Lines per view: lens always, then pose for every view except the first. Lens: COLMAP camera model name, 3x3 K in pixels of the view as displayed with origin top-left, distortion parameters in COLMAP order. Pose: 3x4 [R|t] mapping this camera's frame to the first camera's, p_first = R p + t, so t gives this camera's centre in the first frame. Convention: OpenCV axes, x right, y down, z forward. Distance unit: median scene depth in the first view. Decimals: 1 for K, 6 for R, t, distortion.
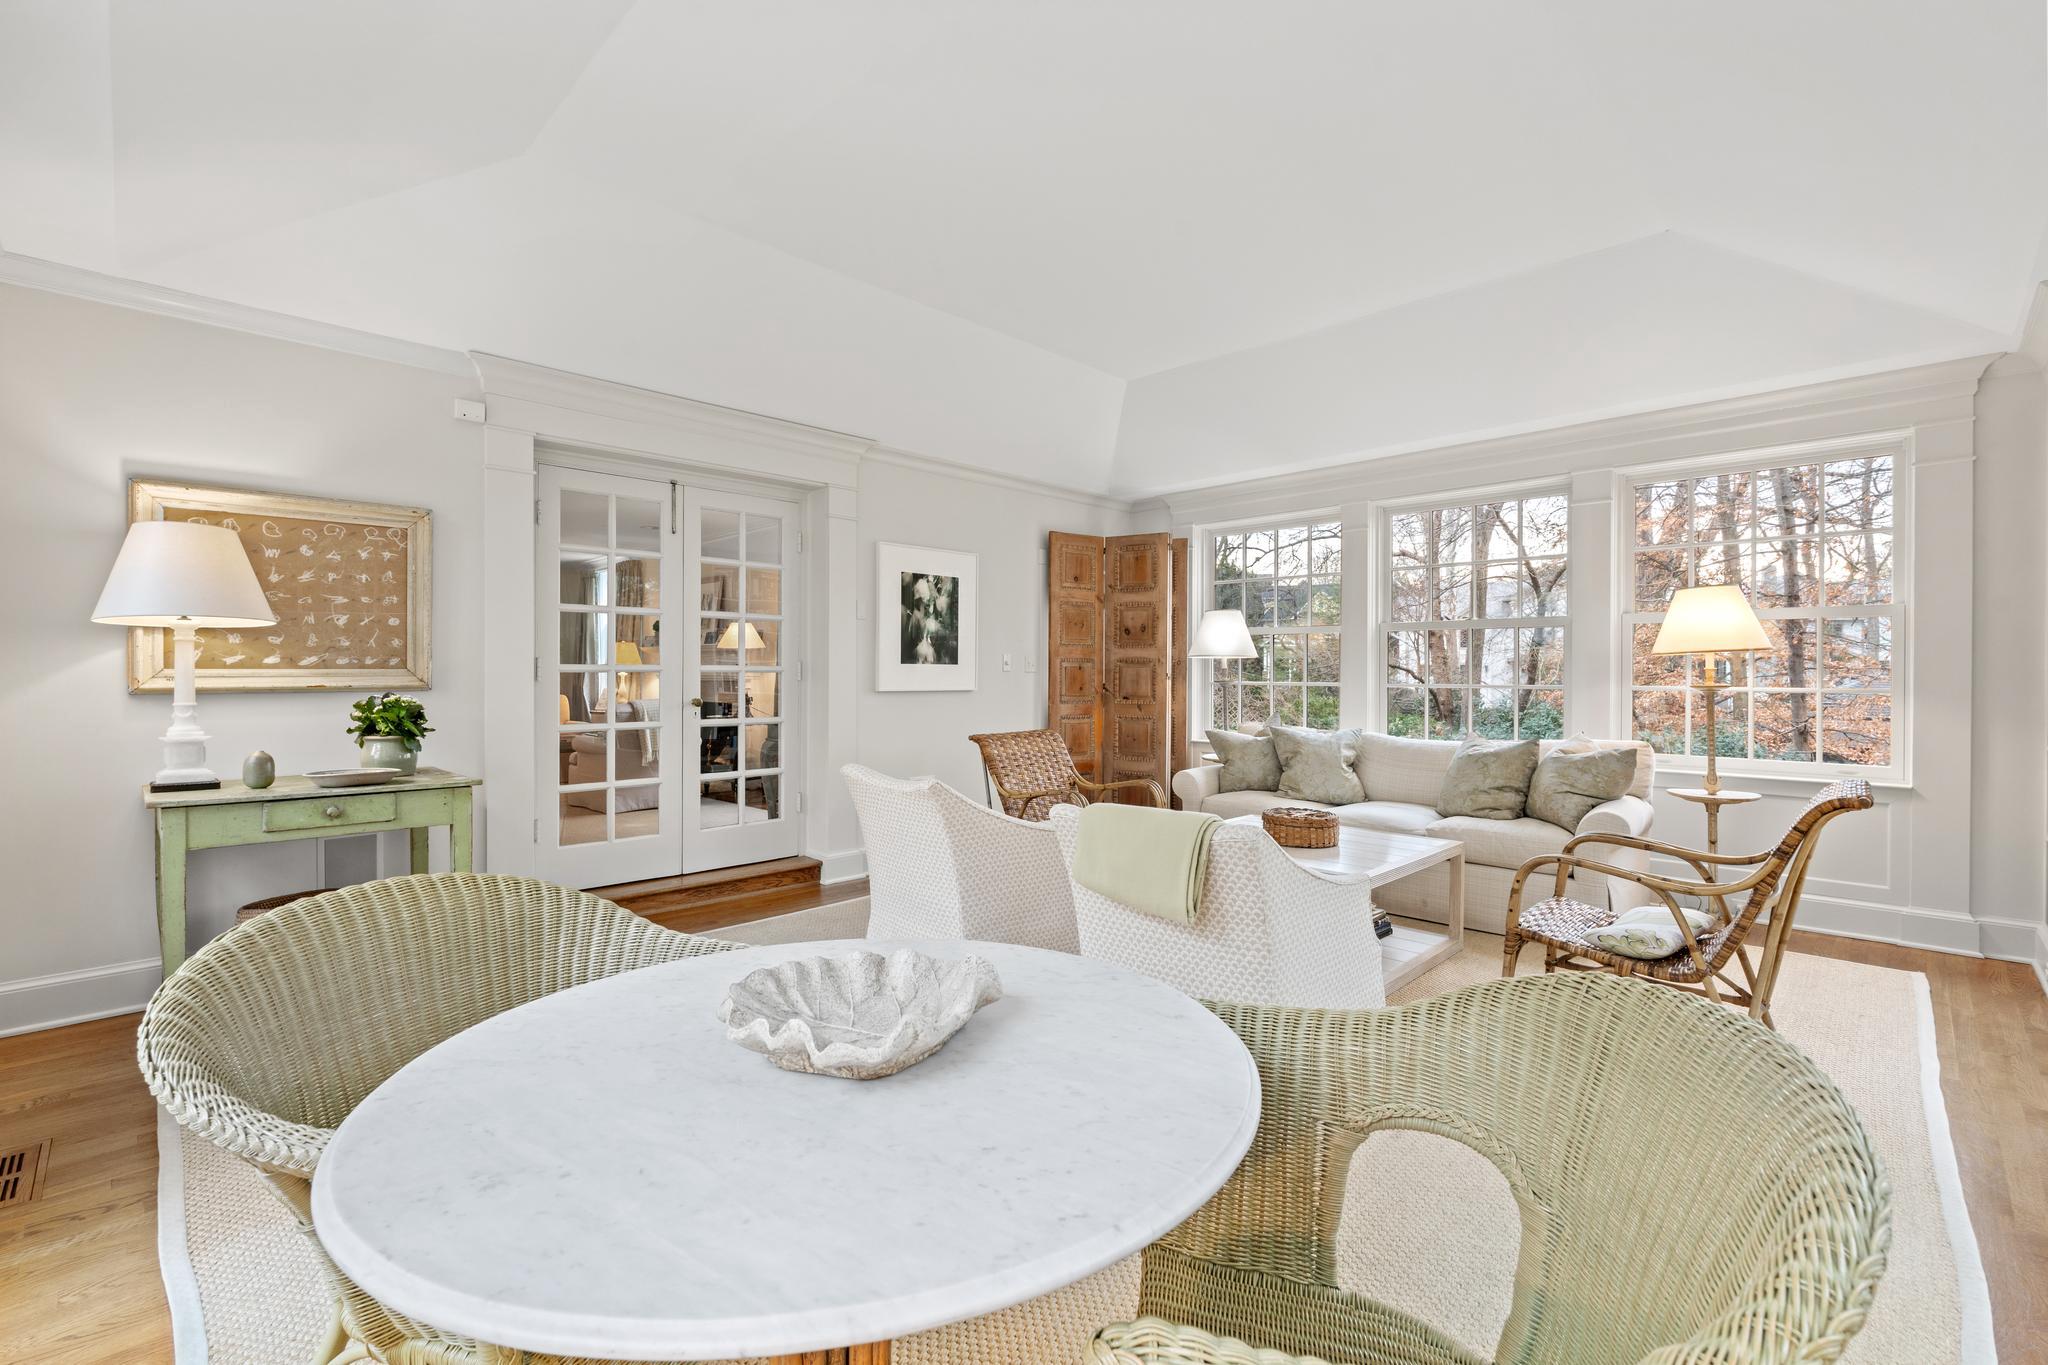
lens RADIAL K [[907.8, 0, 1008.5], [0, 907.8, 675.1], [0, 0, 1]] dist [-0.002135, -0.000139]
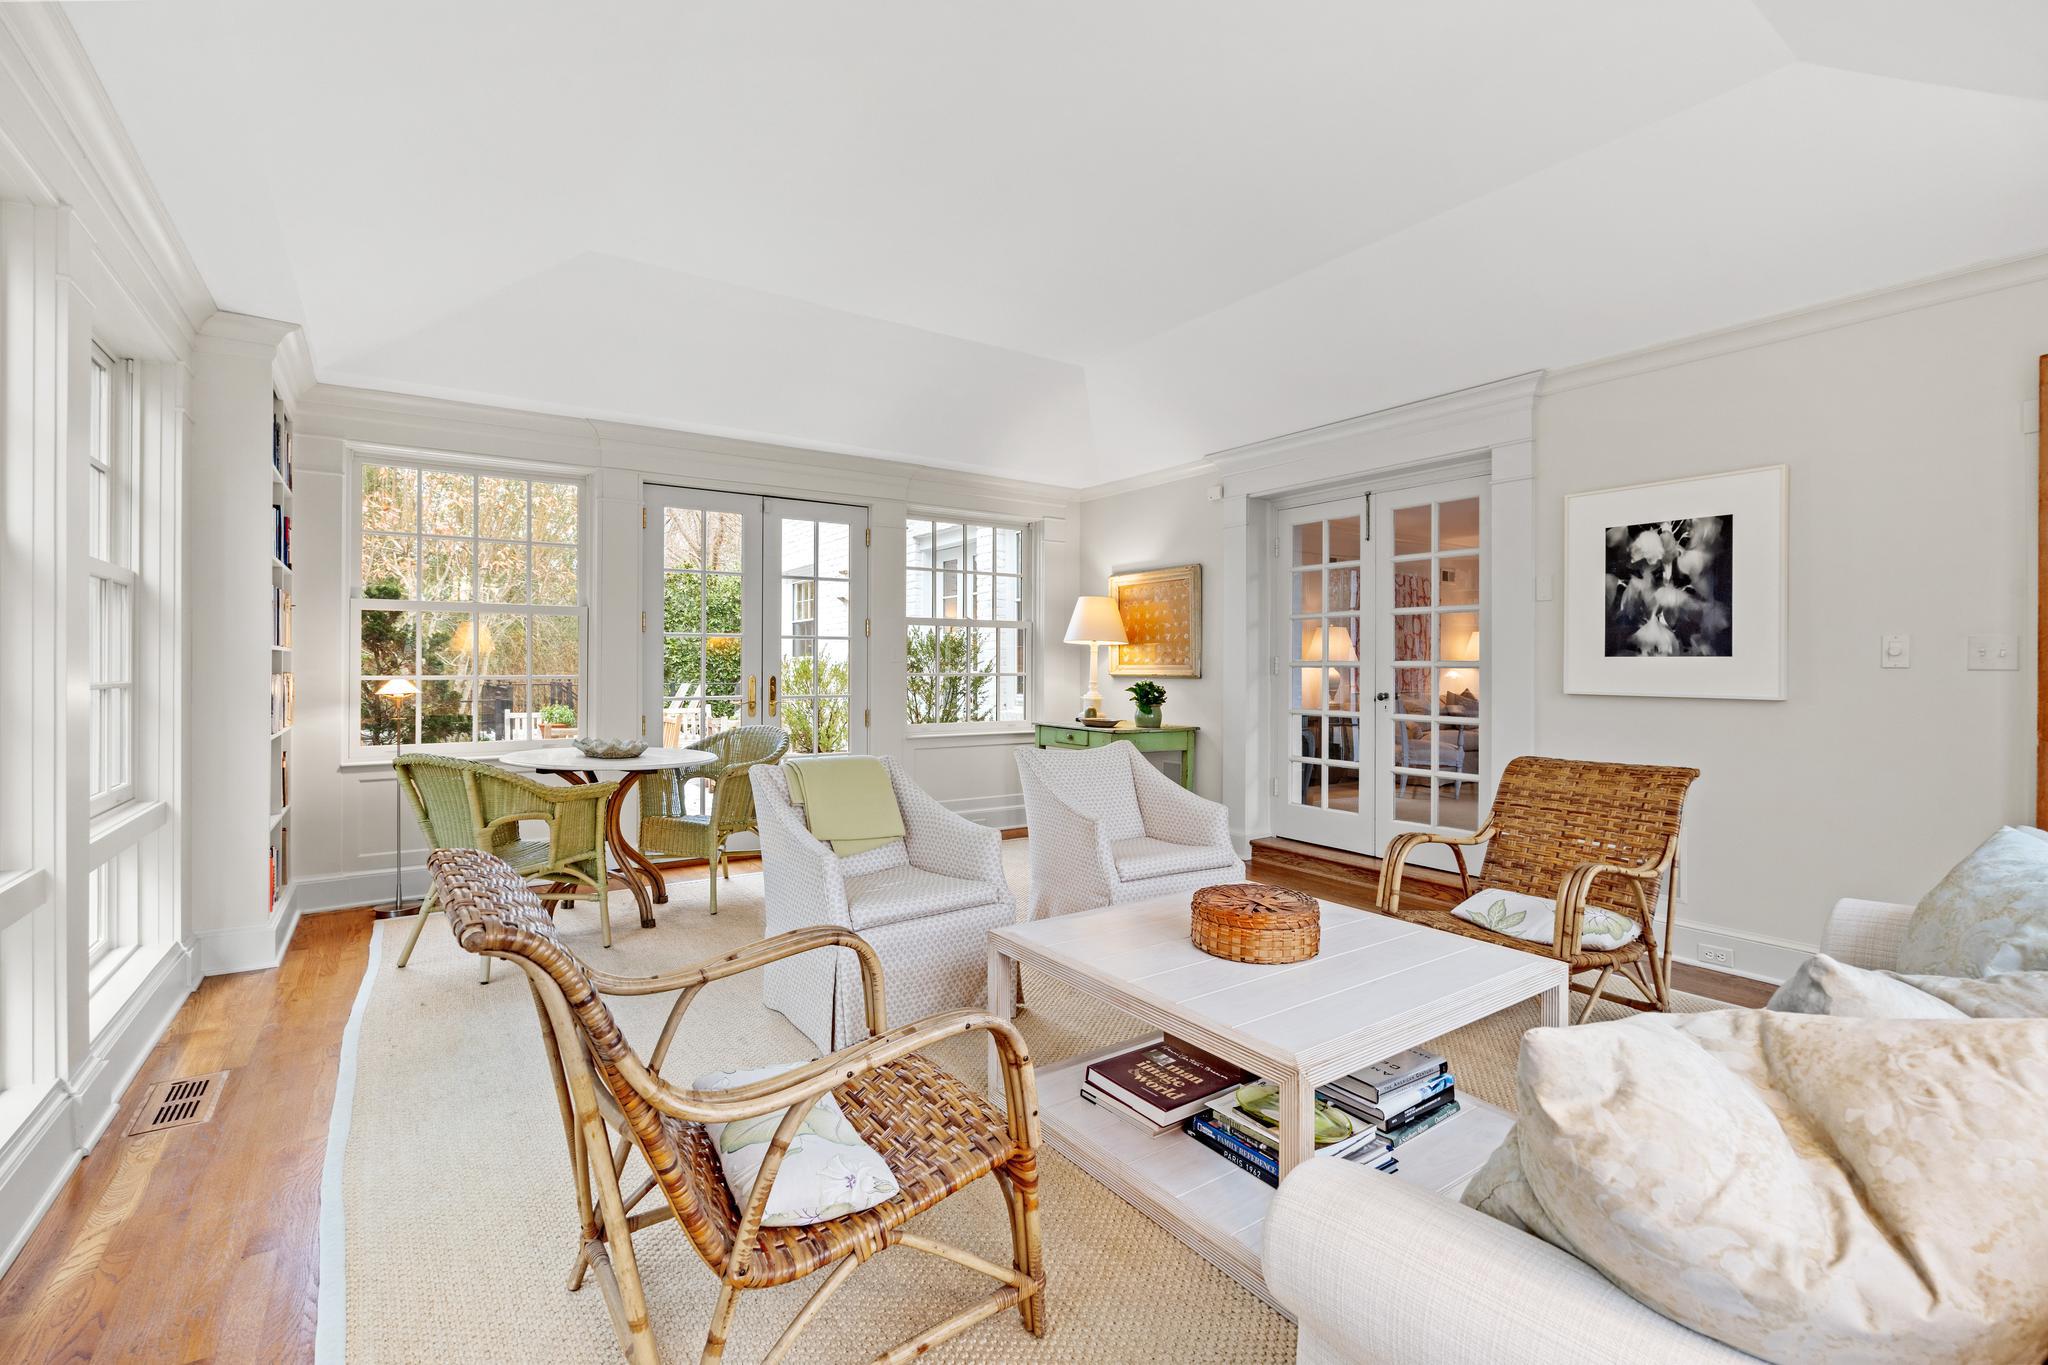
lens RADIAL K [[907.8, 0, 1008.5], [0, 907.8, 675.1], [0, 0, 1]] dist [-0.002135, -0.000139]
pose [[-0.198079, 0.007845, -0.980155, 0.640524], [-0.006993, 0.999931, 0.009417, -0.001453], [0.980161, 0.008720, -0.198010, 0.645005]]
